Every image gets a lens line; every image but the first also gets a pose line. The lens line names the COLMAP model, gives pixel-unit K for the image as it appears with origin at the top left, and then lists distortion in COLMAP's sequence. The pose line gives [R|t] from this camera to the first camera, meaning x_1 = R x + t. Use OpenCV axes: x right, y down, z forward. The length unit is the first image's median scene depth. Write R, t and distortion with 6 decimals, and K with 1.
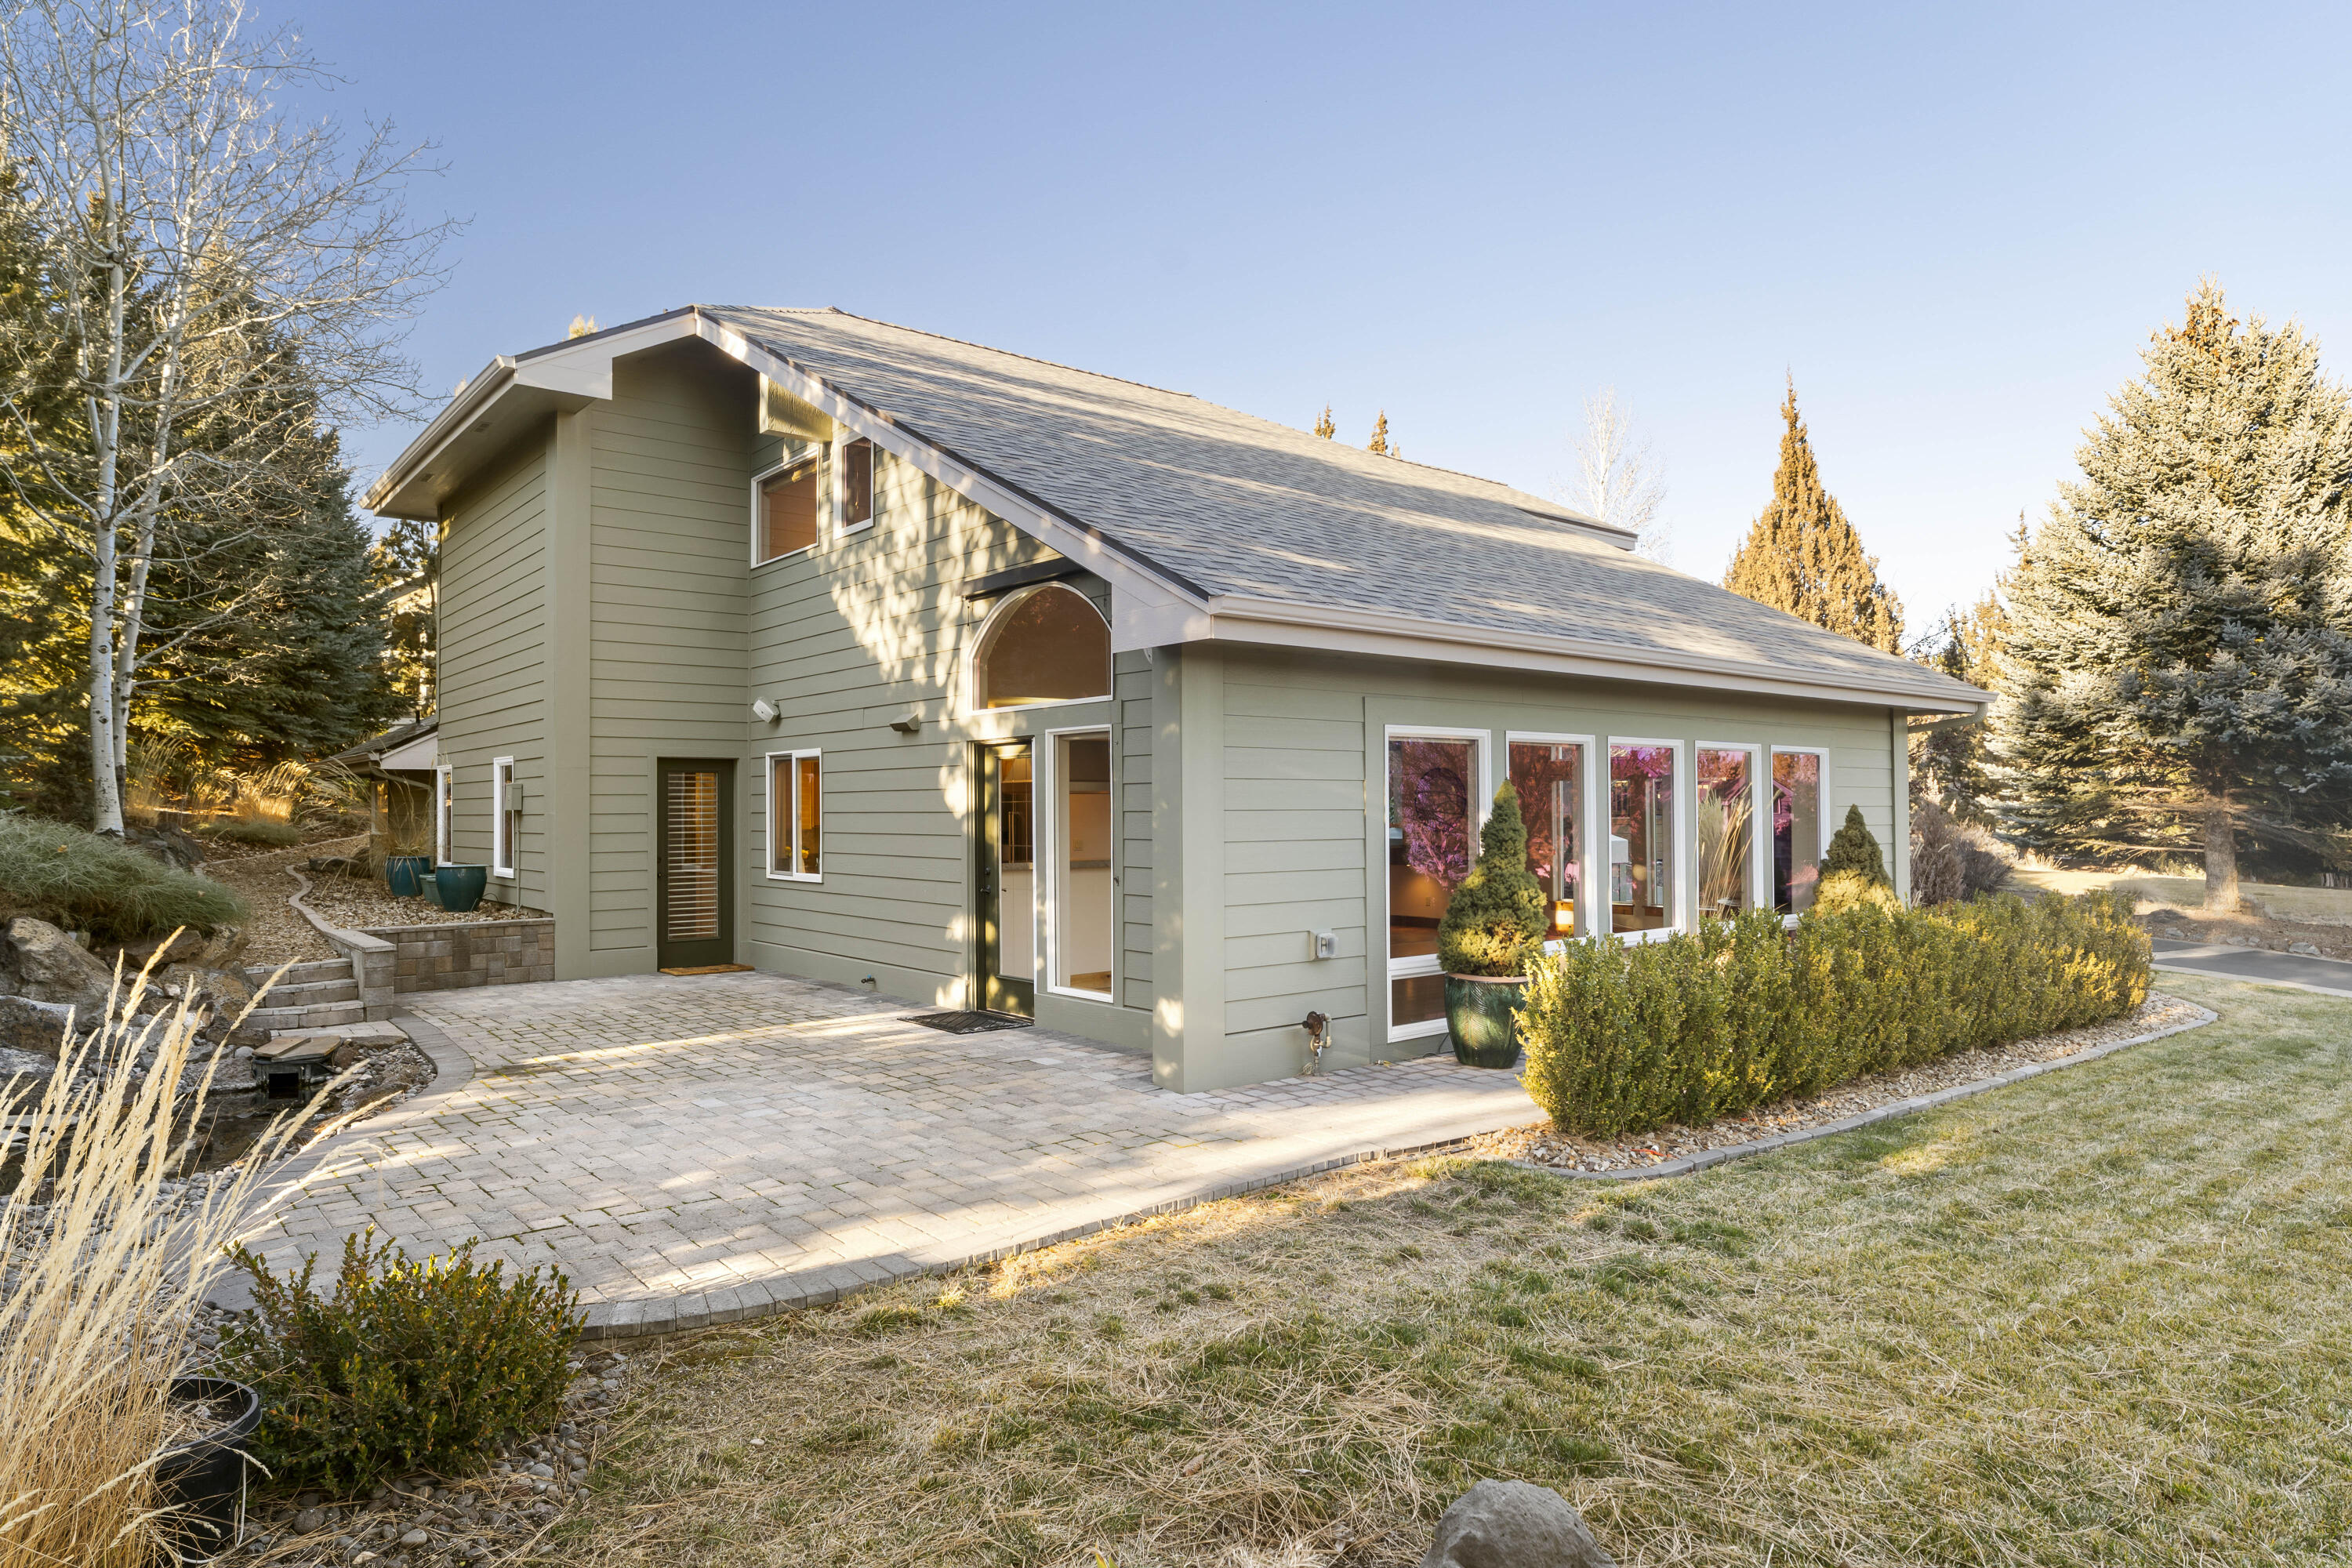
lens RADIAL K [[1338.4, 0, 1171.7], [0, 1338.4, 791.9], [0, 0, 1]] dist [0.000179, 0.000025]
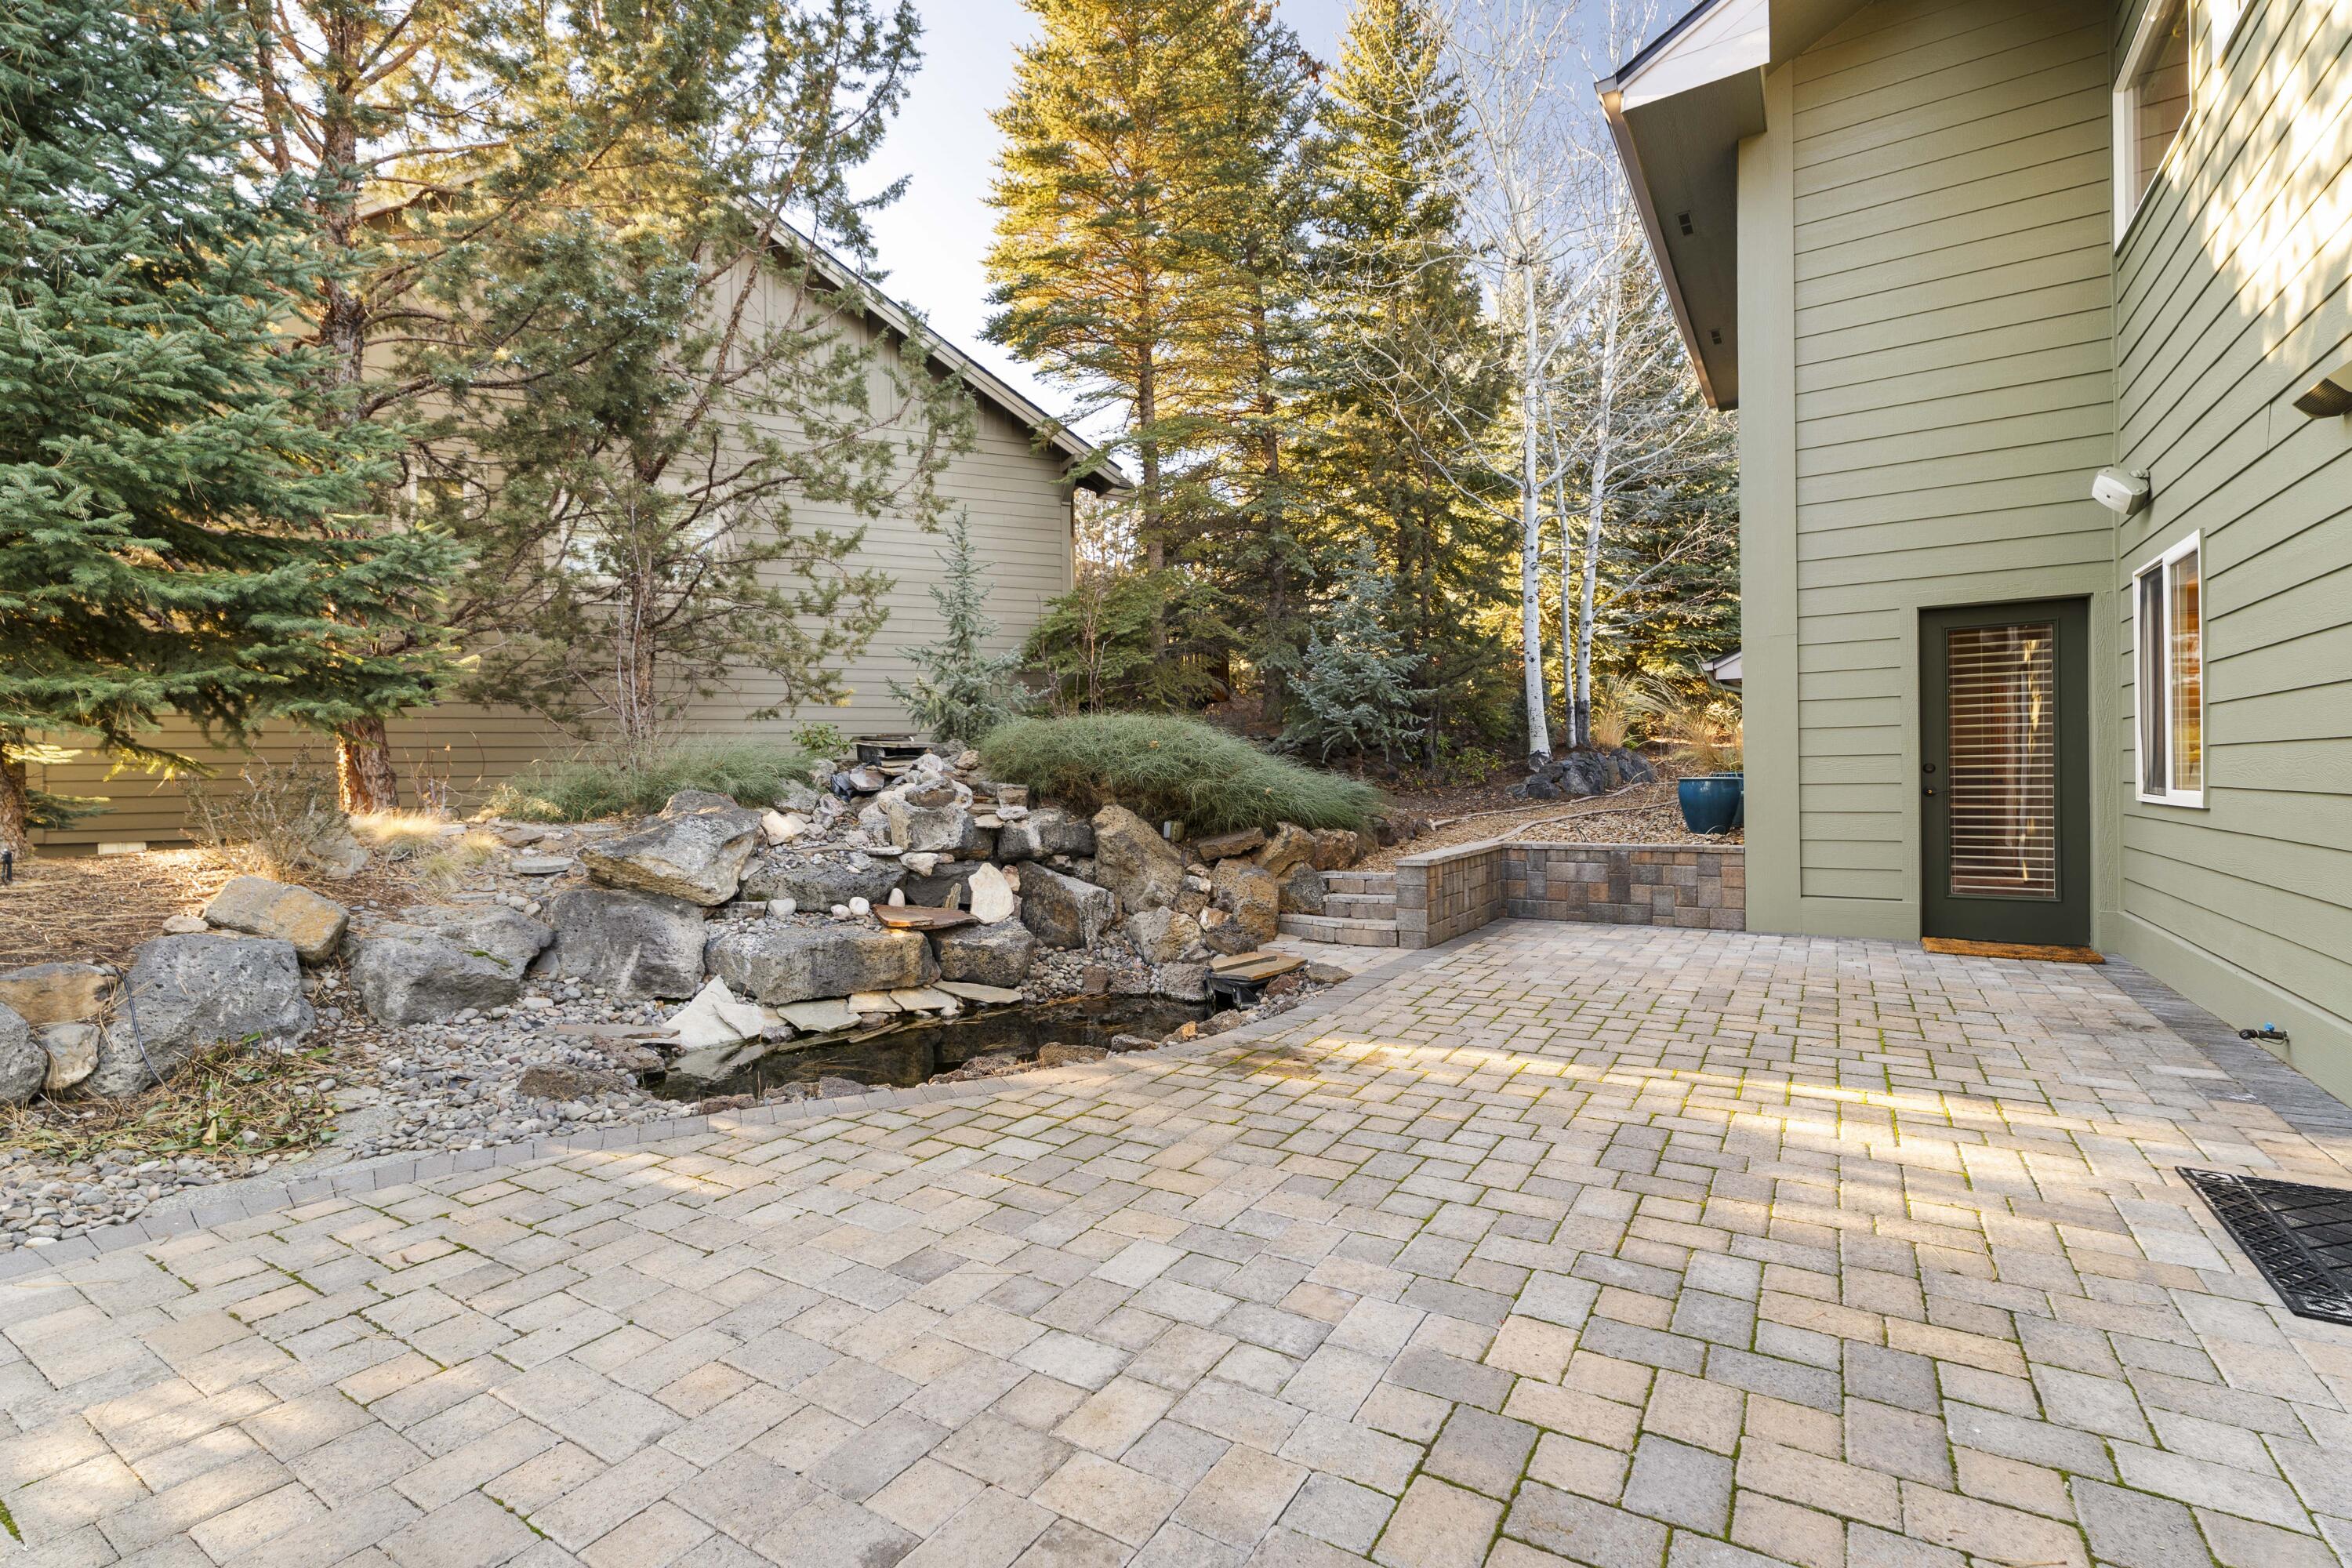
lens RADIAL K [[1048.1, 0, 1170.3], [0, 1048.1, 775.2], [0, 0, 1]] dist [0.002626, 0.000128]
pose [[0.300027, -0.001526, -0.953929, -0.011960], [0.027514, 0.999597, 0.007055, 0.041466], [0.953534, -0.028363, 0.299948, 0.508735]]
